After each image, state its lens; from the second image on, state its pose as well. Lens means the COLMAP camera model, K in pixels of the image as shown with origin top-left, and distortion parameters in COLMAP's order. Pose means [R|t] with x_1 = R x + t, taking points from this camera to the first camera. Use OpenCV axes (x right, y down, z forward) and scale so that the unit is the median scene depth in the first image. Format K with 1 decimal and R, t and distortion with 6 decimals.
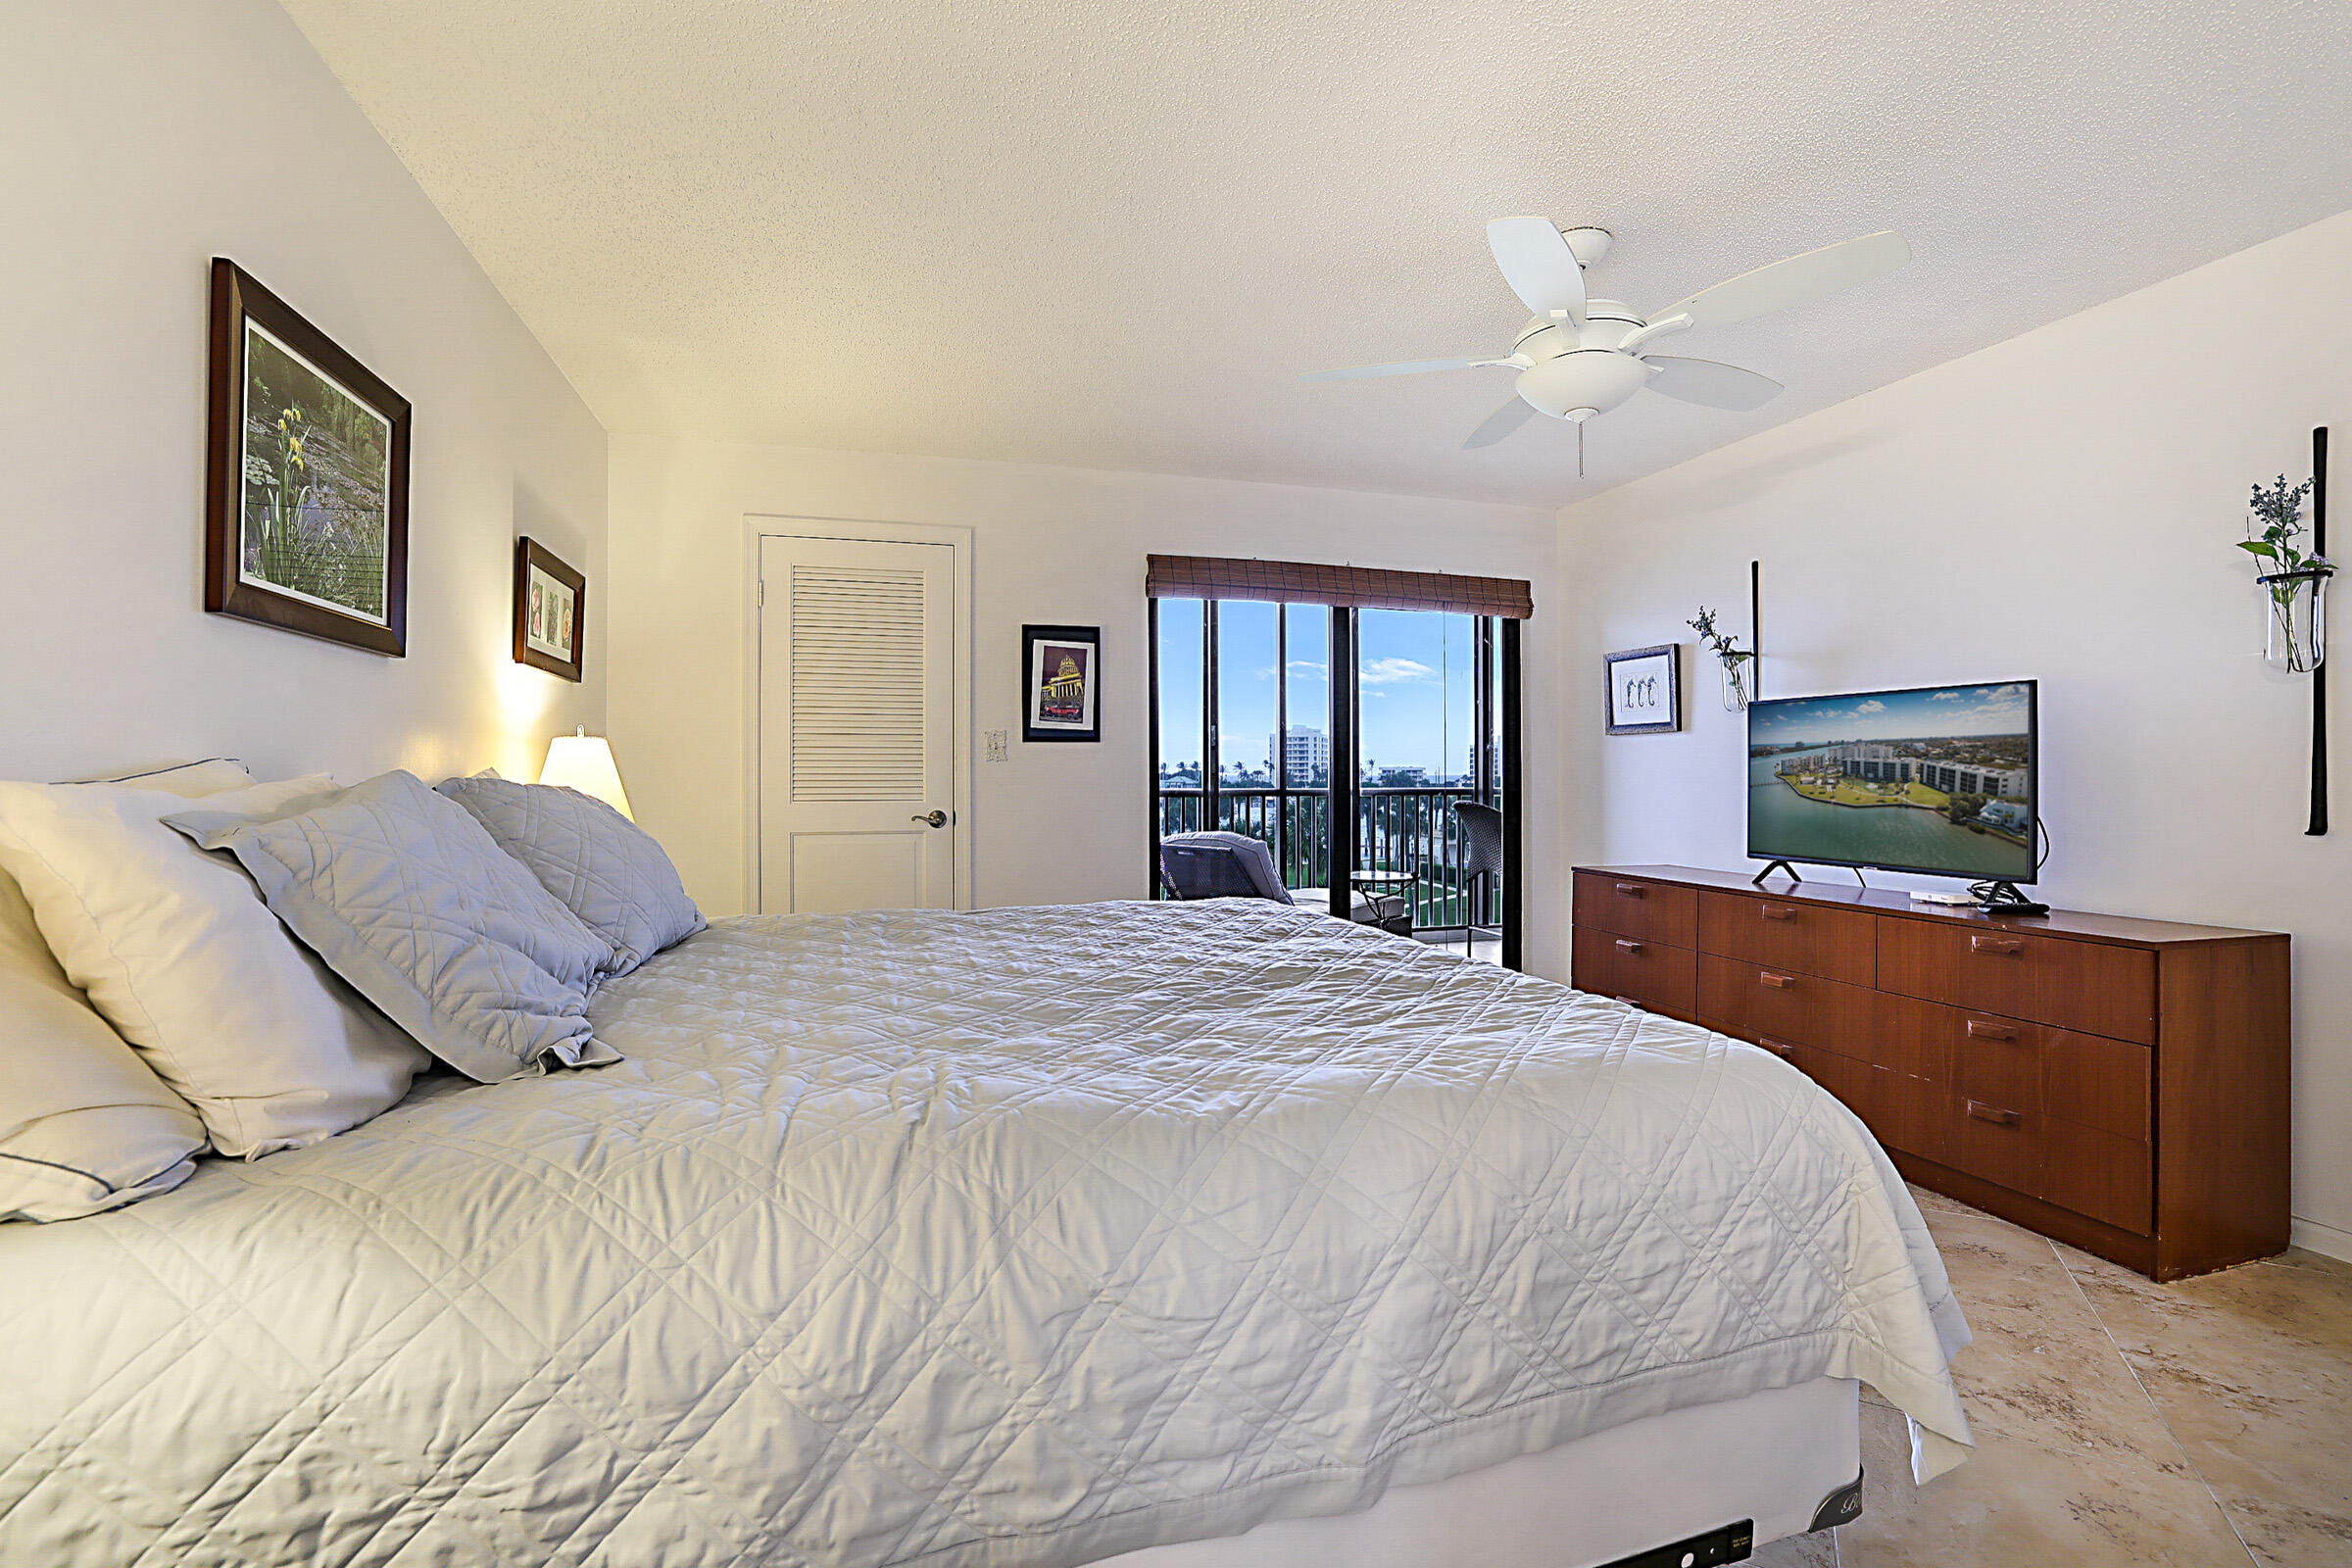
lens RADIAL K [[1040.4, 0, 1179.9], [0, 1040.4, 775.1], [0, 0, 1]] dist [-0.027645, 0.002392]
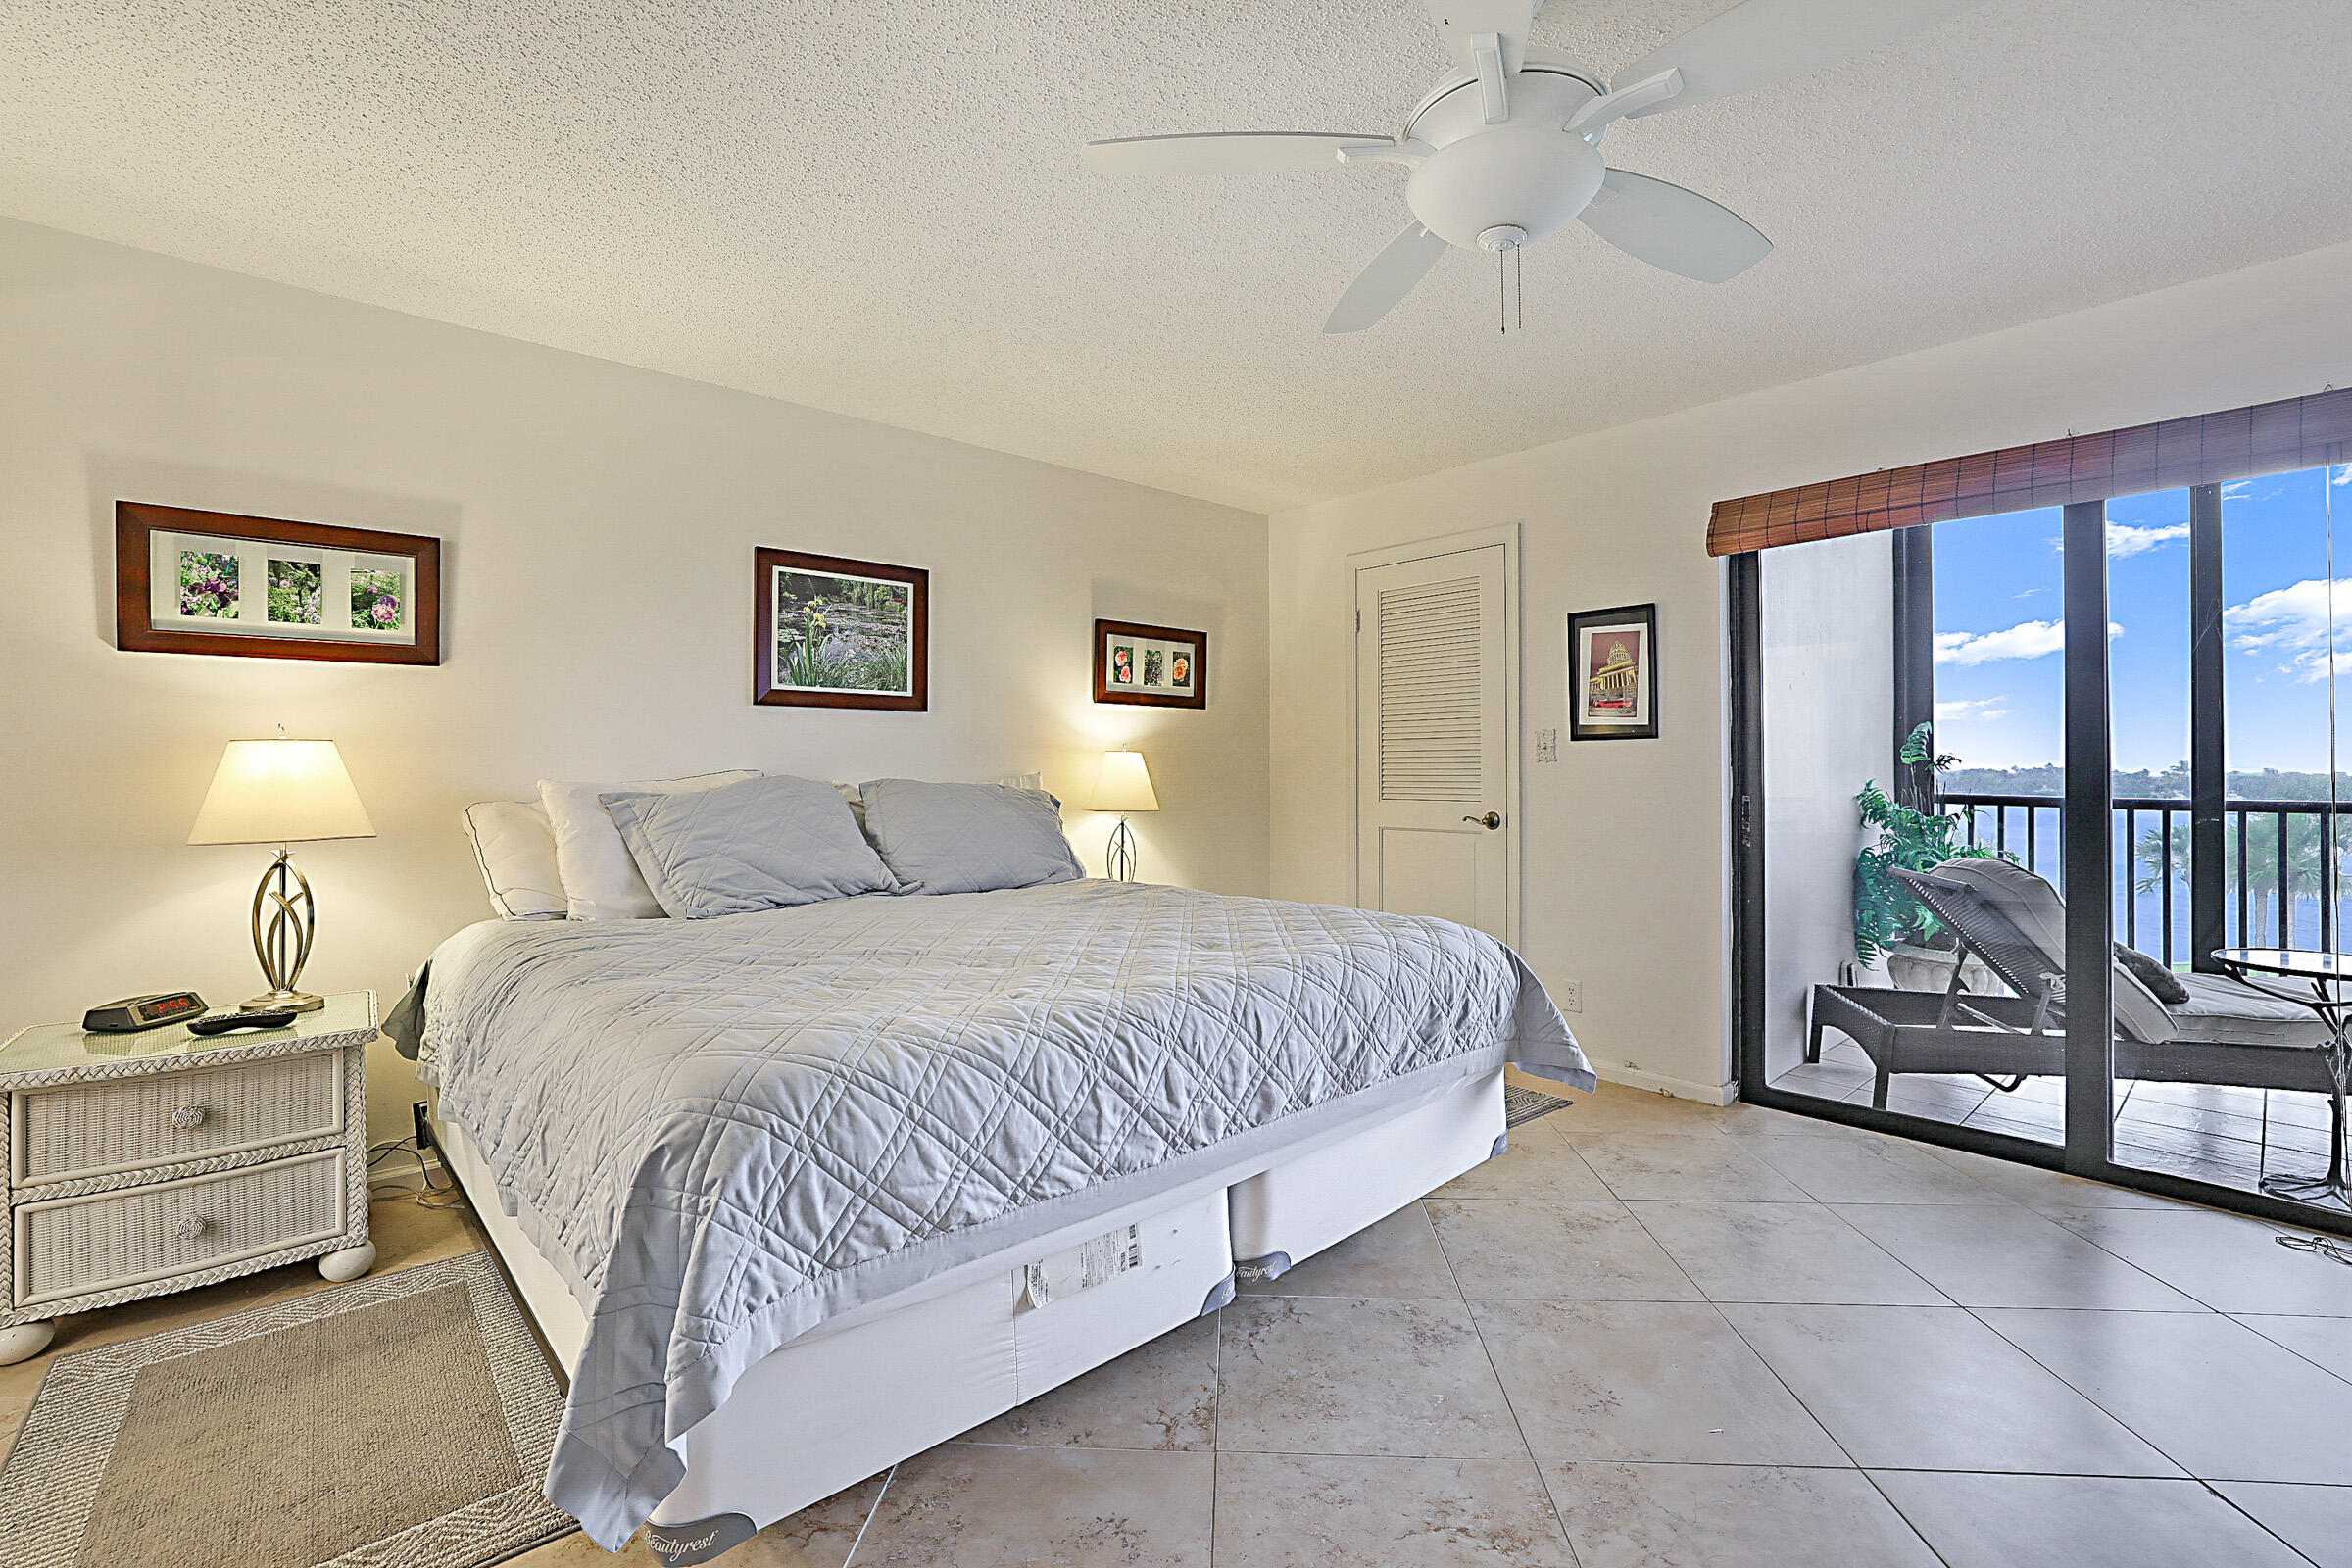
lens RADIAL K [[1040.4, 0, 1175.1], [0, 1040.4, 765.1], [0, 0, 1]] dist [-0.027645, 0.002392]
pose [[0.438438, -0.005537, -0.898744, 0.523427], [-0.000885, 0.999978, -0.006593, -0.004418], [0.898761, 0.003686, 0.438423, 0.287748]]
